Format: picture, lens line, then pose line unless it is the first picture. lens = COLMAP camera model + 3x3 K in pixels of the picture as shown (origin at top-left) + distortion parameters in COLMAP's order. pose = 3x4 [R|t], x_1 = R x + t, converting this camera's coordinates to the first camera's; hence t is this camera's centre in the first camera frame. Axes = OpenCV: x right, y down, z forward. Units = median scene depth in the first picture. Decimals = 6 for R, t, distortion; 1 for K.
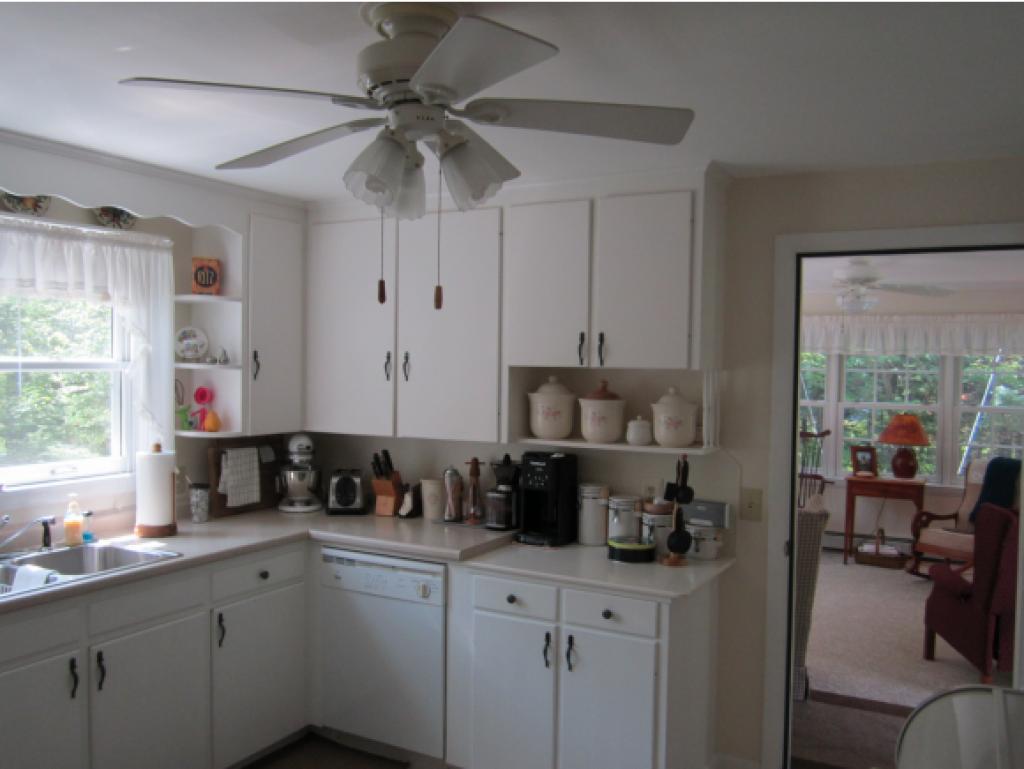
lens RADIAL K [[848.2, 0, 512.0], [0, 848.2, 384.5], [0, 0, 1]] dist [0.008772, -0.091955]
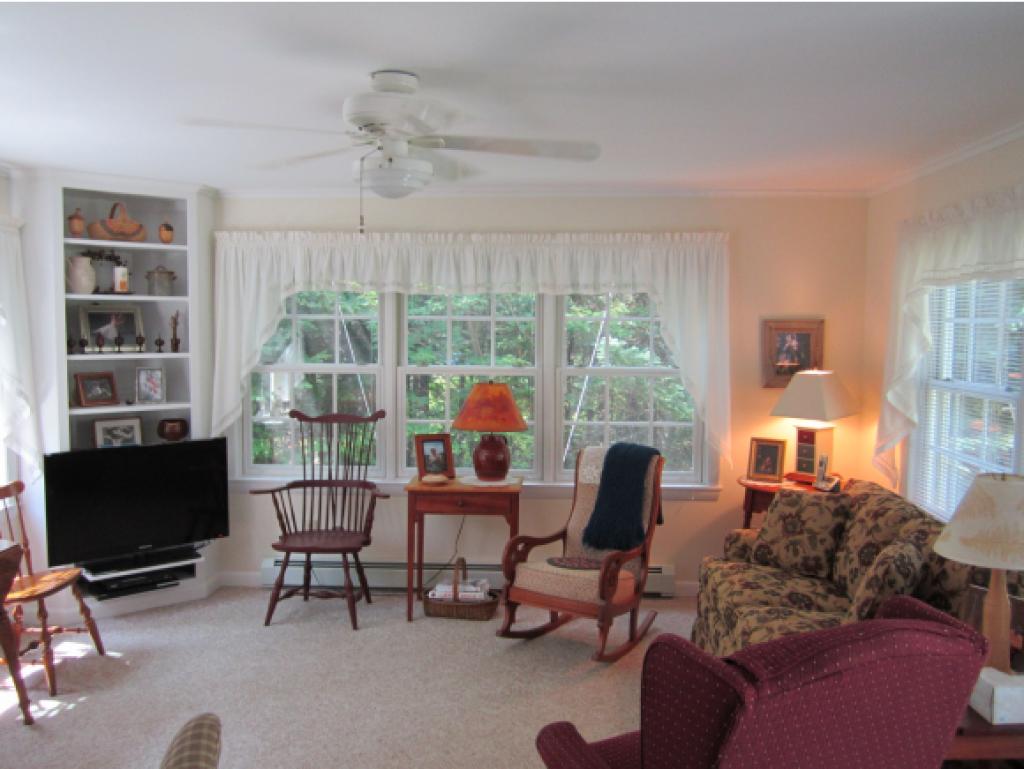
lens RADIAL K [[848.2, 0, 512.0], [0, 848.2, 384.5], [0, 0, 1]] dist [0.008772, -0.091955]
pose [[0.899927, -0.043298, 0.433885, 0.190555], [0.018203, 0.997921, 0.061829, -0.004335], [-0.435660, -0.047743, 0.898844, 0.393959]]
